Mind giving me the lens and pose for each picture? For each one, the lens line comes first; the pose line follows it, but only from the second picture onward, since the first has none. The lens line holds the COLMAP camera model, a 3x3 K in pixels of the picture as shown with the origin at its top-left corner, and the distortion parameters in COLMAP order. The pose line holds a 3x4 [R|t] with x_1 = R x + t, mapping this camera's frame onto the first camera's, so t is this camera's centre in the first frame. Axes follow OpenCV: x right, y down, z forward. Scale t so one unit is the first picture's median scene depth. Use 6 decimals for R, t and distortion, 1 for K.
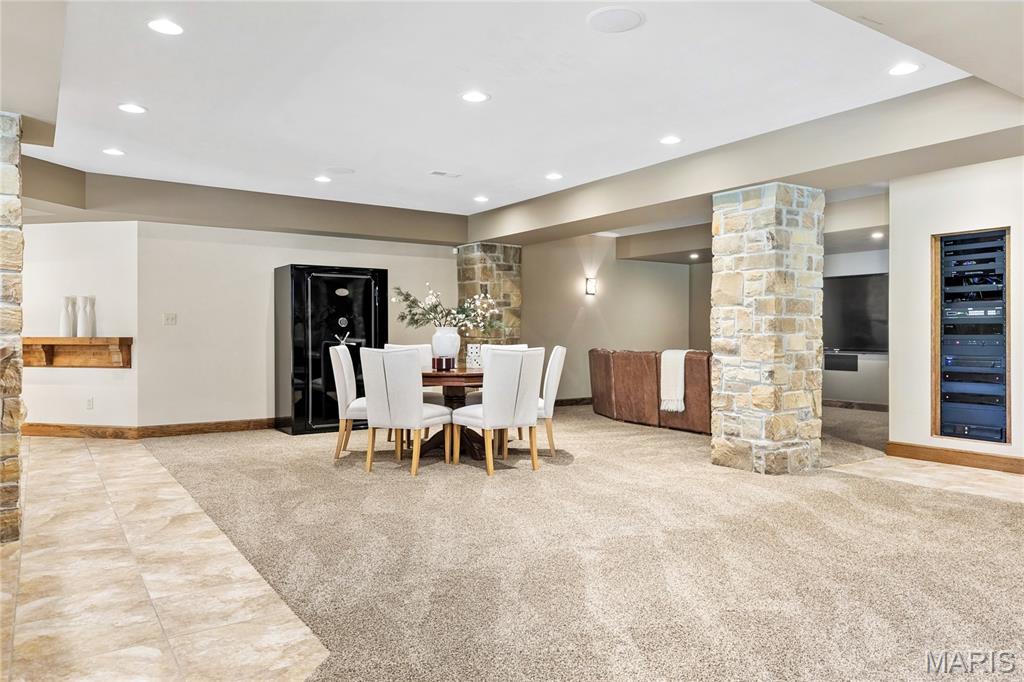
lens RADIAL K [[695.6, 0, 510.7], [0, 695.6, 343.4], [0, 0, 1]] dist [-0.002267, 0.002459]
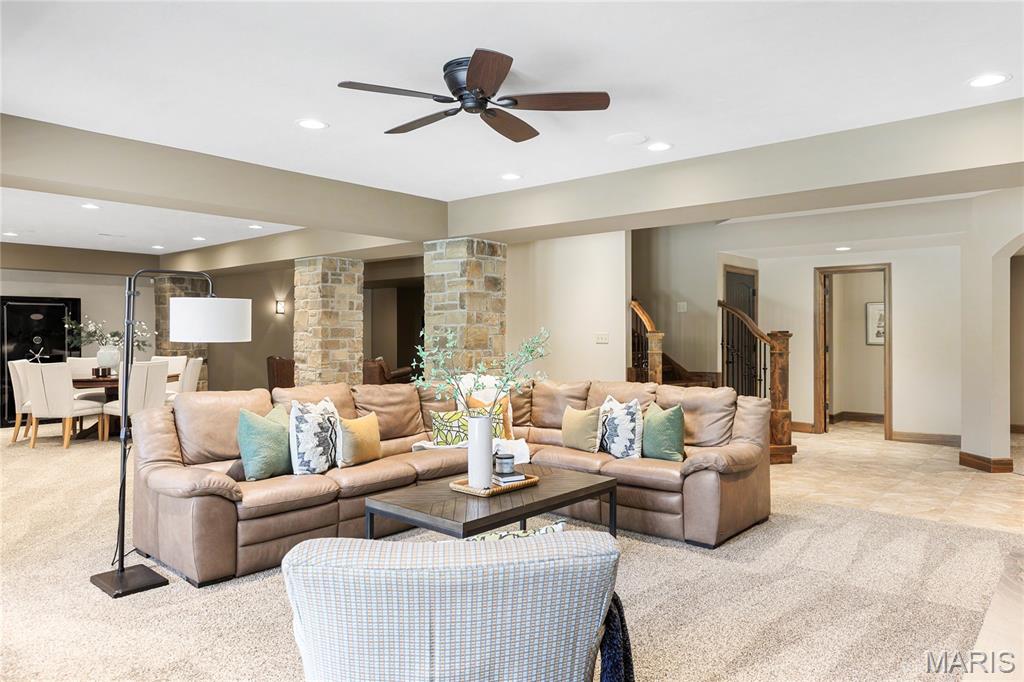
lens RADIAL K [[675.8, 0, 513.2], [0, 675.8, 334.9], [0, 0, 1]] dist [0.010906, 0.001276]
pose [[0.964652, -0.004357, 0.263492, 0.369212], [0.007190, 0.999926, -0.009789, -0.028417], [-0.263430, 0.011338, 0.964612, -0.593319]]
